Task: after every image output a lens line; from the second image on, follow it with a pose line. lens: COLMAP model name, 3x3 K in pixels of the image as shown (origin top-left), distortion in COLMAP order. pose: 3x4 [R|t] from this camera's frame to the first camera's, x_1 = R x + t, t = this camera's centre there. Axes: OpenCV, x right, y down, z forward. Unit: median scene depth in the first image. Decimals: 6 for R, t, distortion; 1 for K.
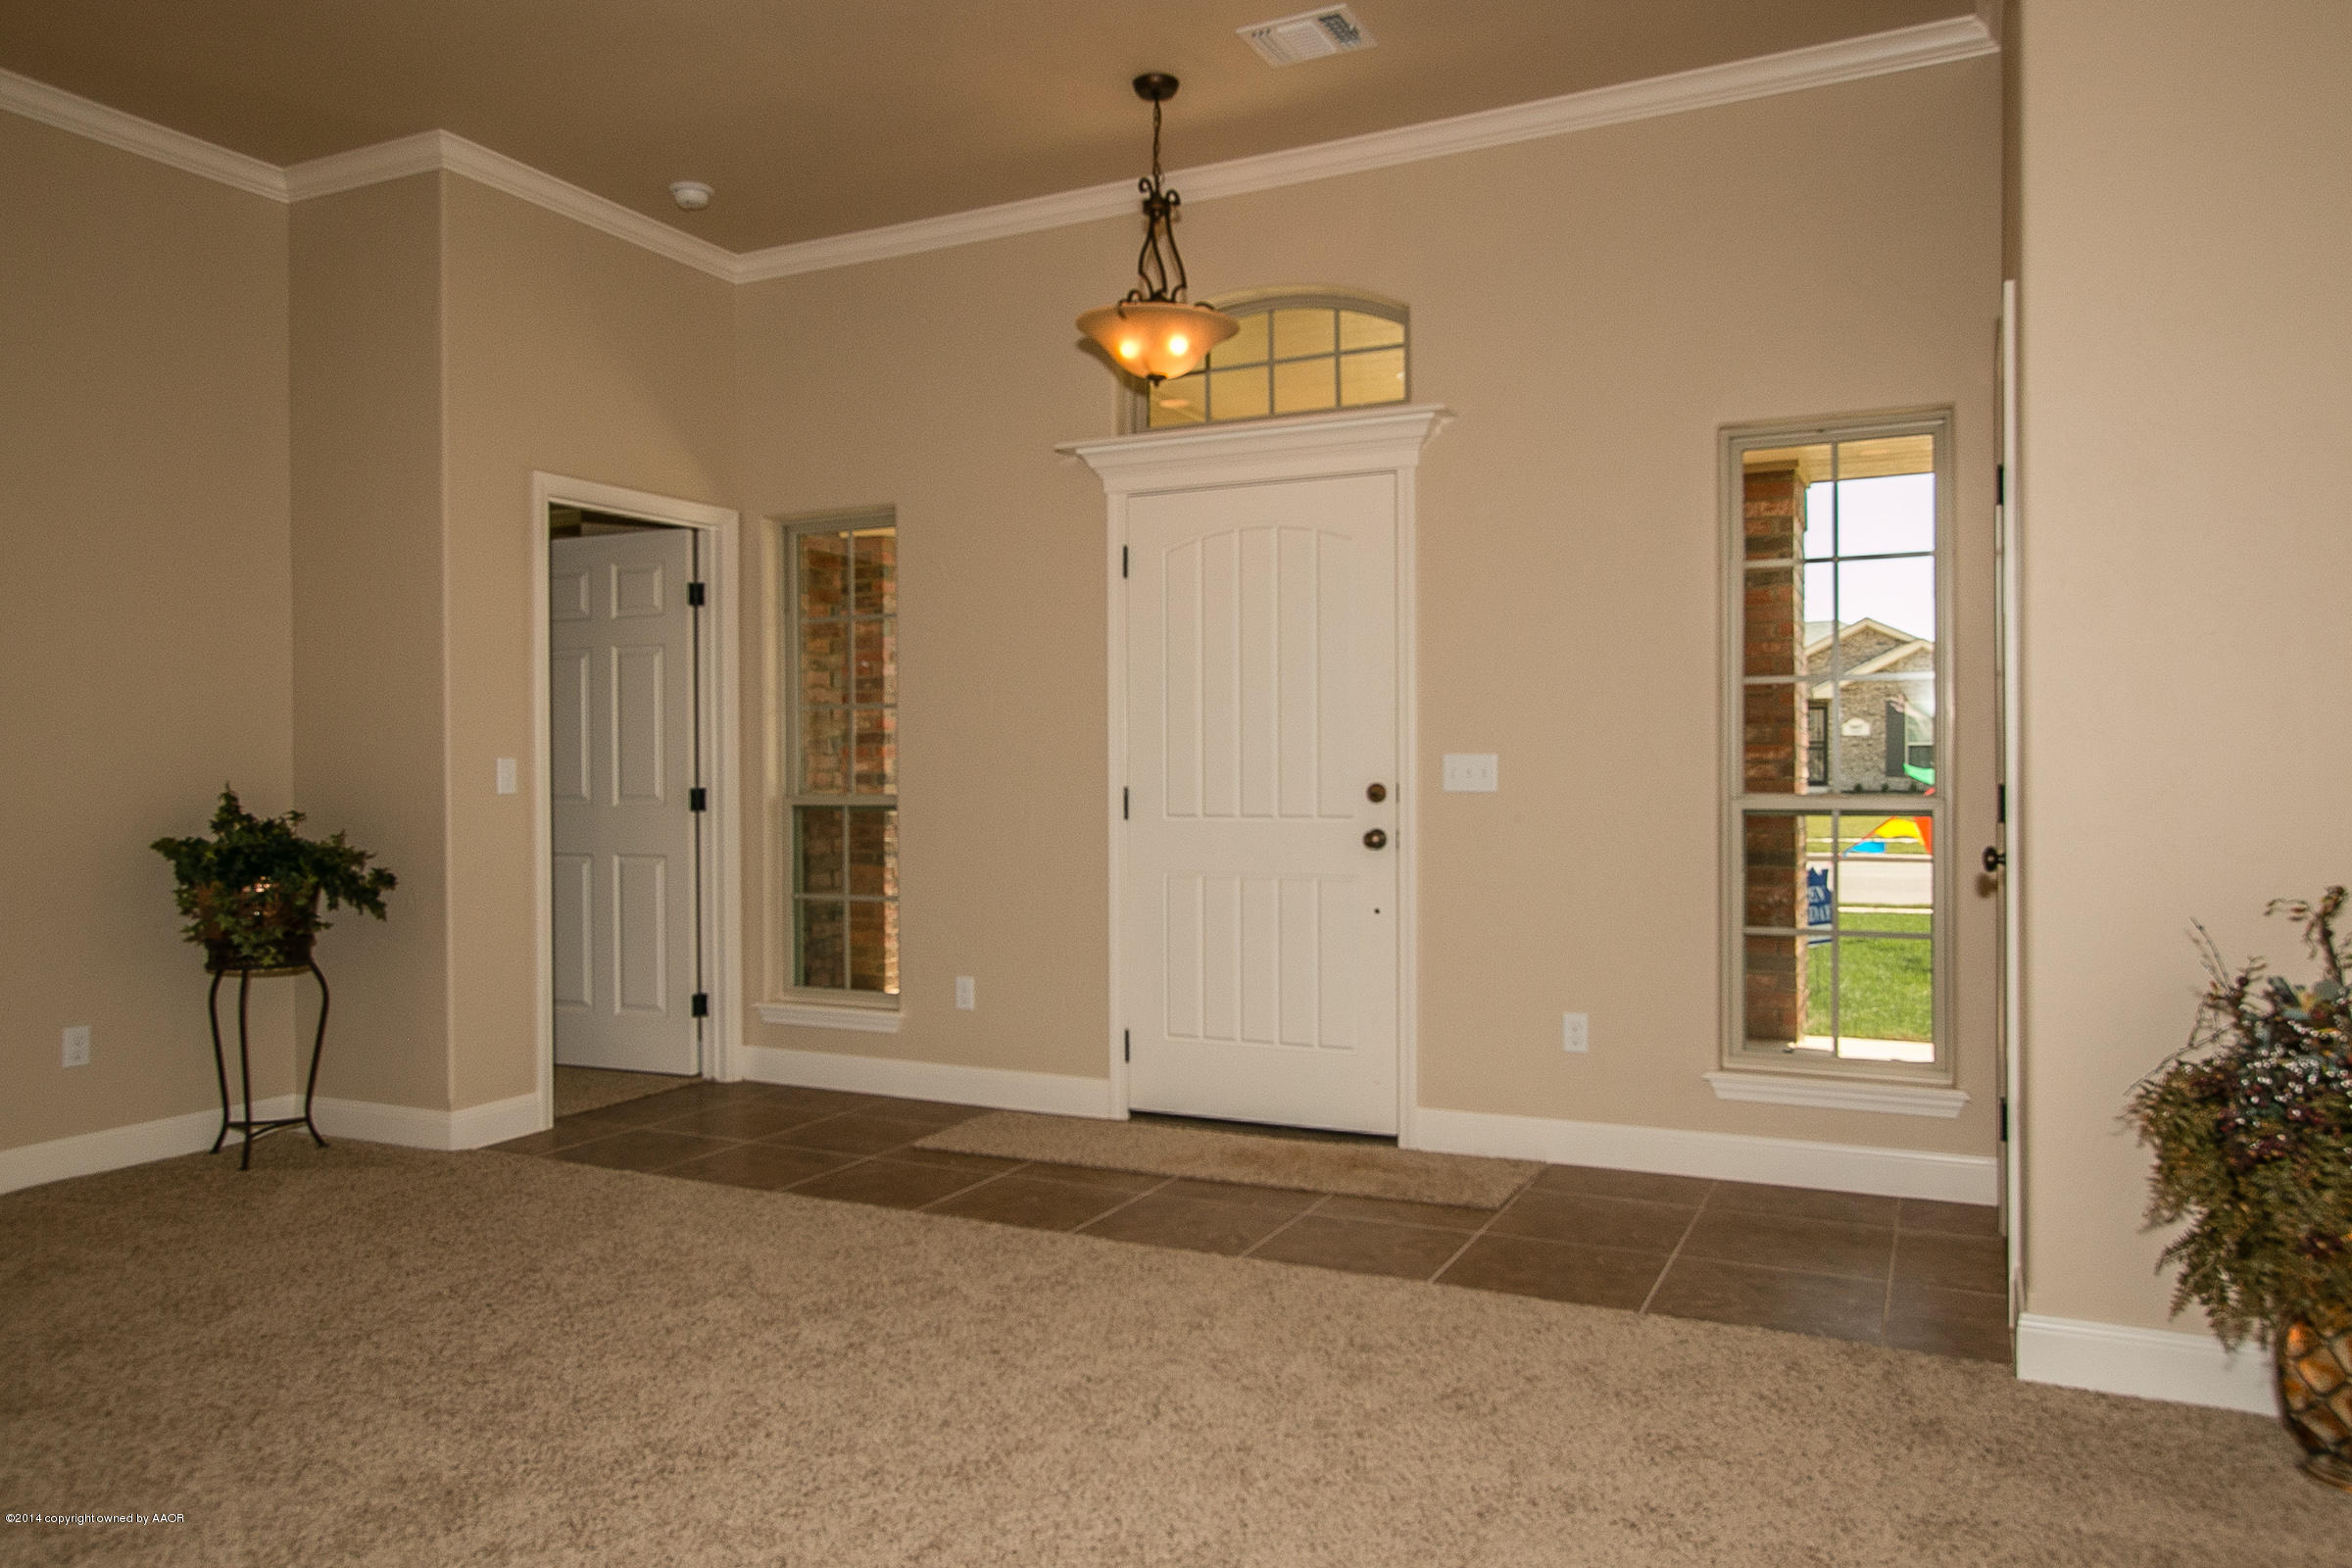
lens RADIAL K [[1618.3, 0, 1174.9], [0, 1618.3, 760.7], [0, 0, 1]] dist [0.013125, 0.002576]
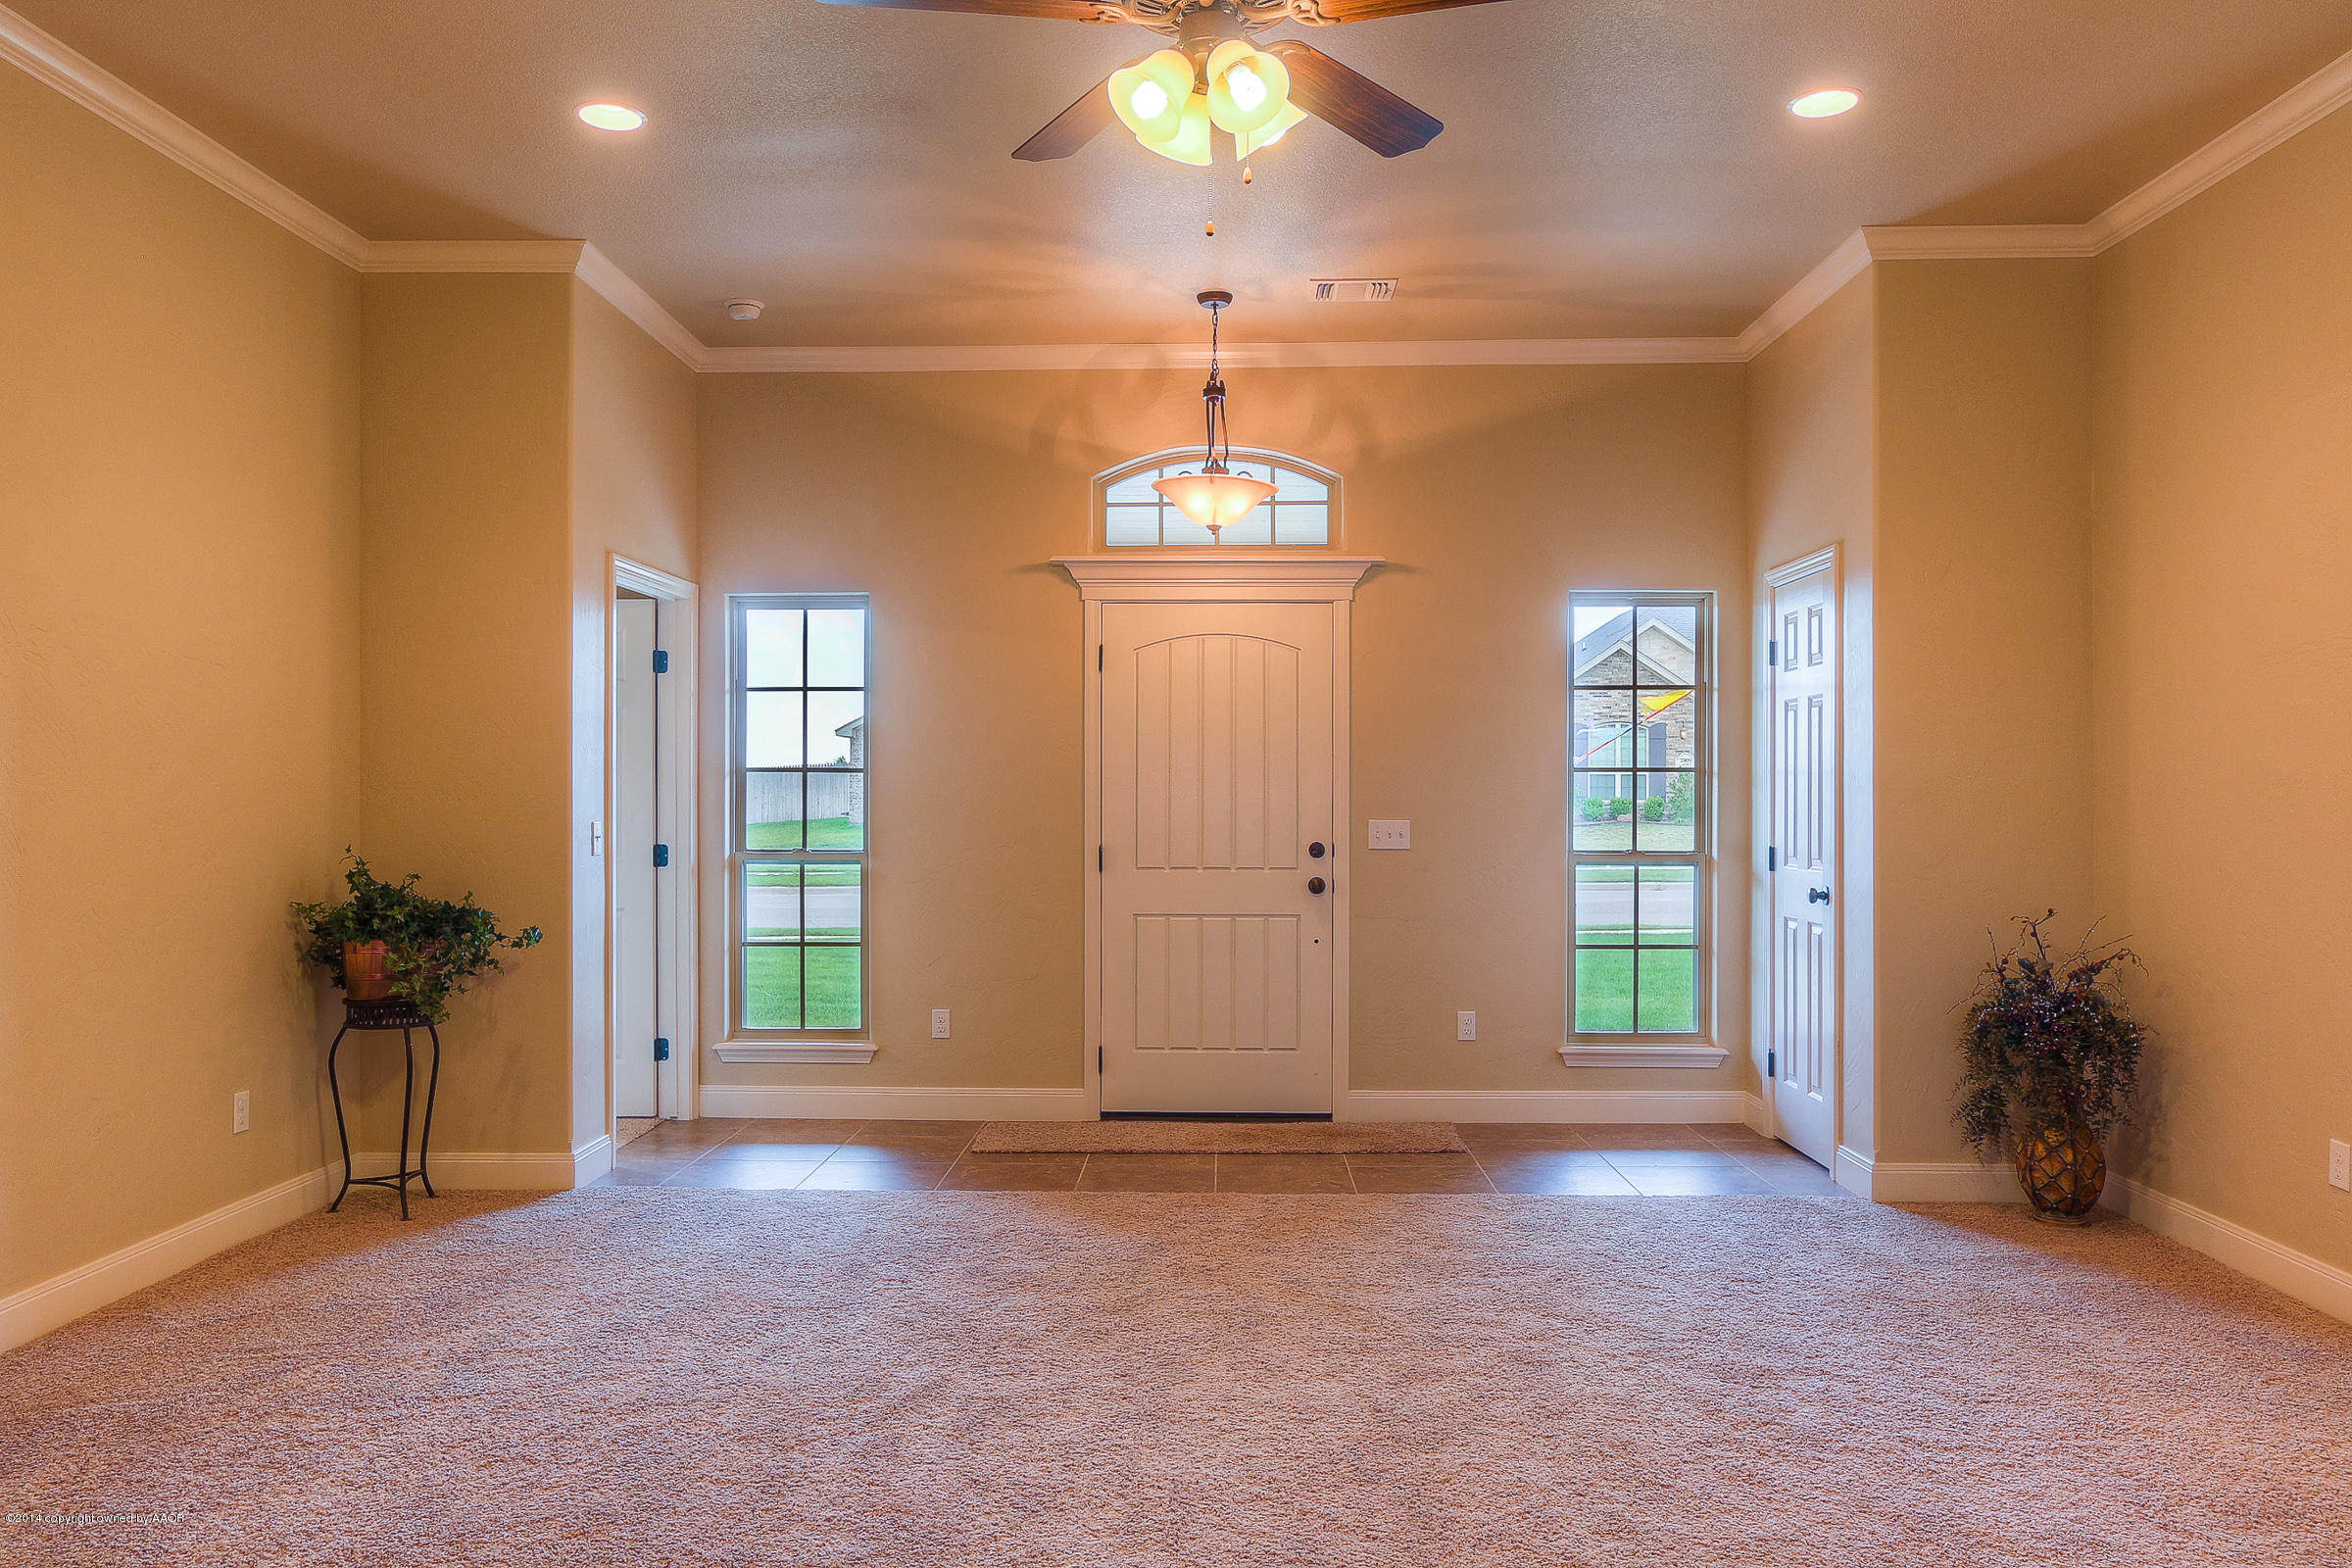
lens RADIAL K [[1699.8, 0, 1176.3], [0, 1699.8, 802.4], [0, 0, 1]] dist [-0.000179, 0.003933]
pose [[0.906191, 0.004710, 0.422843, -0.555623], [-0.008698, 0.999934, 0.007502, -0.027321], [-0.422779, -0.010476, 0.906172, -0.184107]]
